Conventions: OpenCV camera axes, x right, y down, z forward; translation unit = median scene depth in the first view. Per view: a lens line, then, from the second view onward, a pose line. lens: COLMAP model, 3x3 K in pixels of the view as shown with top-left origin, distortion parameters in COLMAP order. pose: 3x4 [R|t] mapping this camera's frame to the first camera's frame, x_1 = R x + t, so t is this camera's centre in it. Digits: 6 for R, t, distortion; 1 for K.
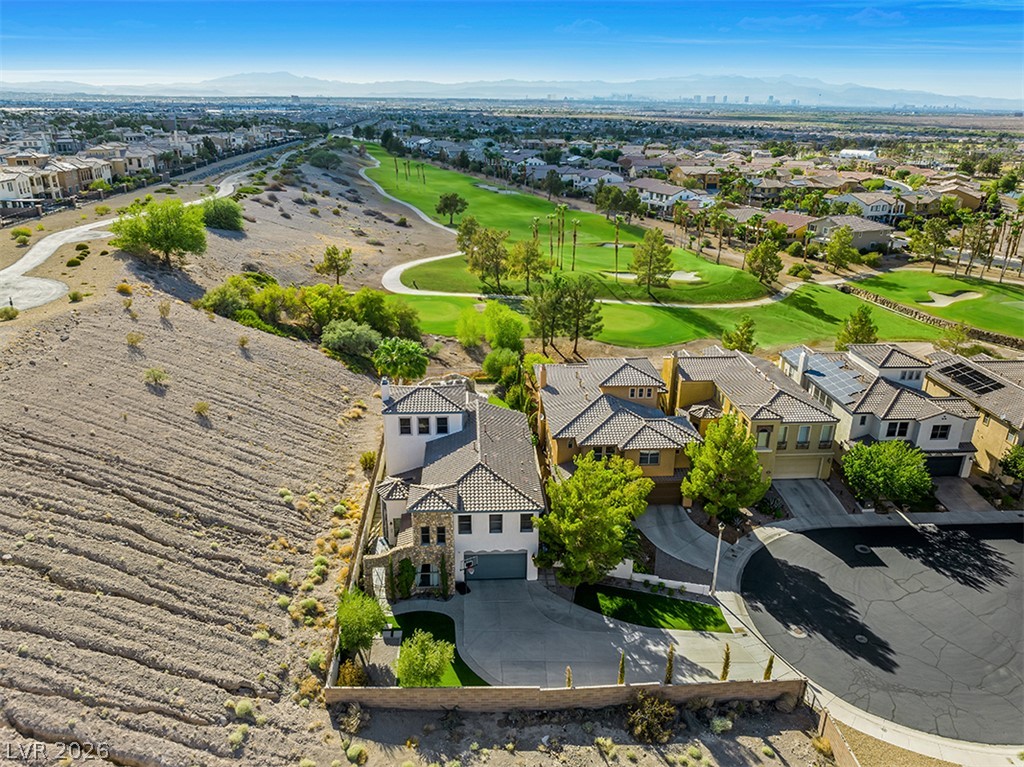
lens RADIAL K [[723.6, 0, 514.4], [0, 723.6, 384.8], [0, 0, 1]] dist [-0.045343, 0.014168]
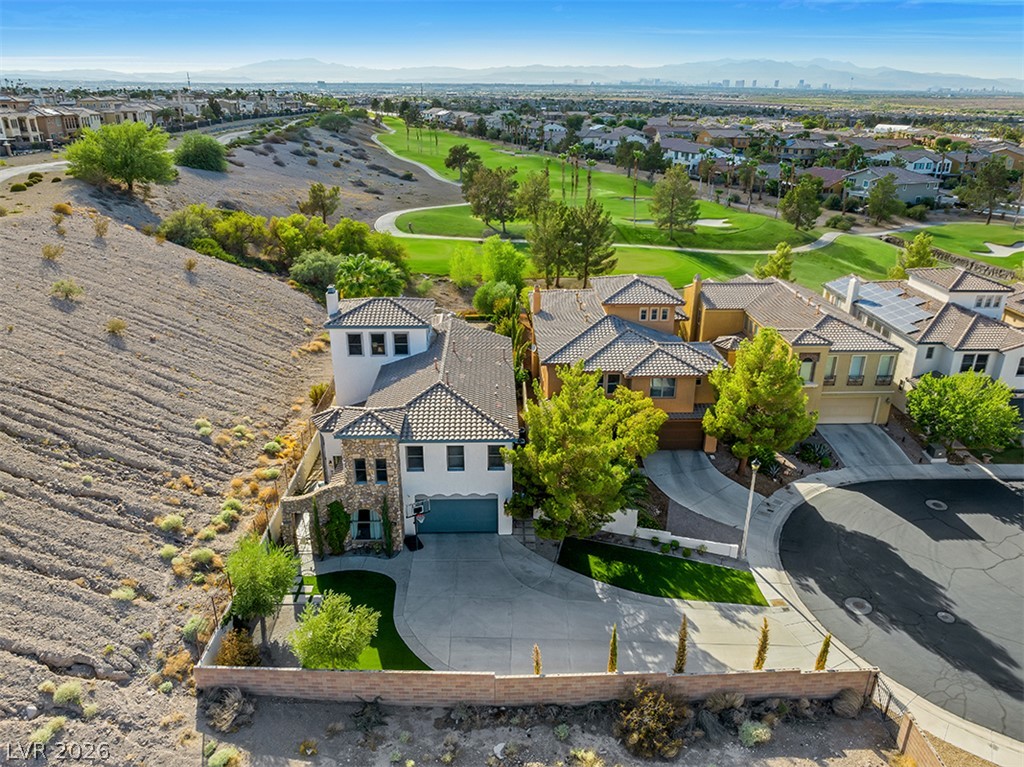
lens RADIAL K [[723.6, 0, 514.8], [0, 723.6, 383.7], [0, 0, 1]] dist [-0.045343, 0.014168]
pose [[0.999435, 0.007952, -0.032663, 0.051958], [-0.007409, 0.999833, 0.016689, 0.086317], [0.032791, -0.016437, 0.999327, 0.208244]]
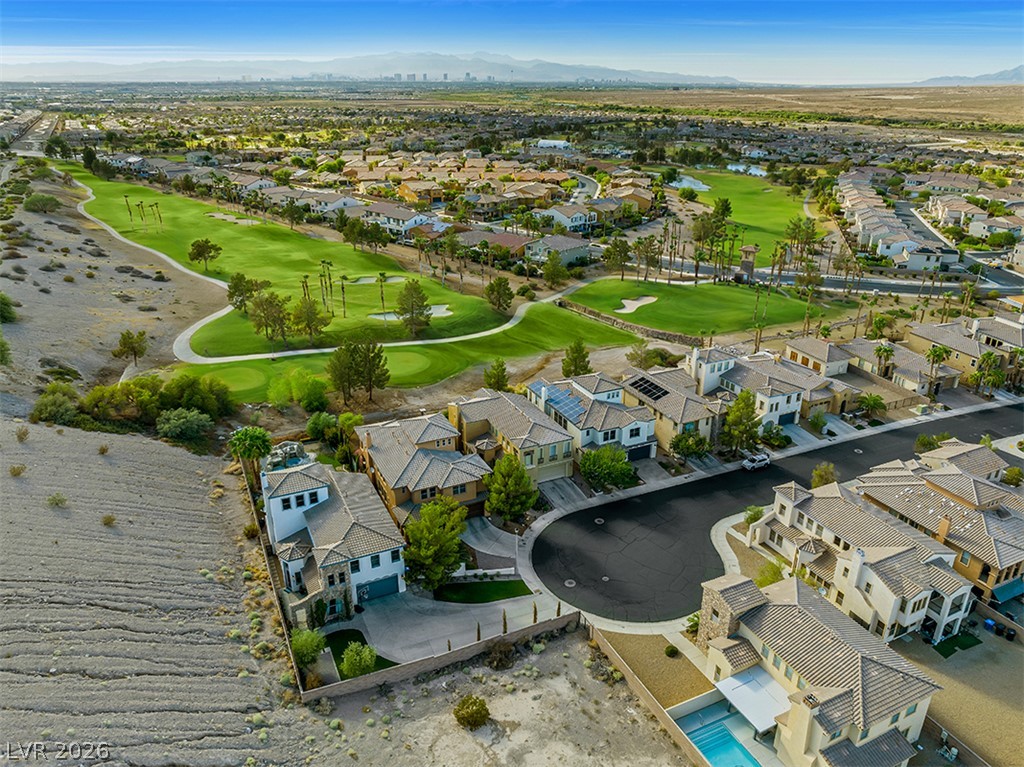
lens RADIAL K [[723.6, 0, 514.9], [0, 723.6, 379.6], [0, 0, 1]] dist [-0.045343, 0.014168]
pose [[0.928017, -0.148923, 0.341478, -0.180049], [0.142082, 0.988826, 0.045112, -0.174789], [-0.344381, 0.006653, 0.938807, -0.426164]]
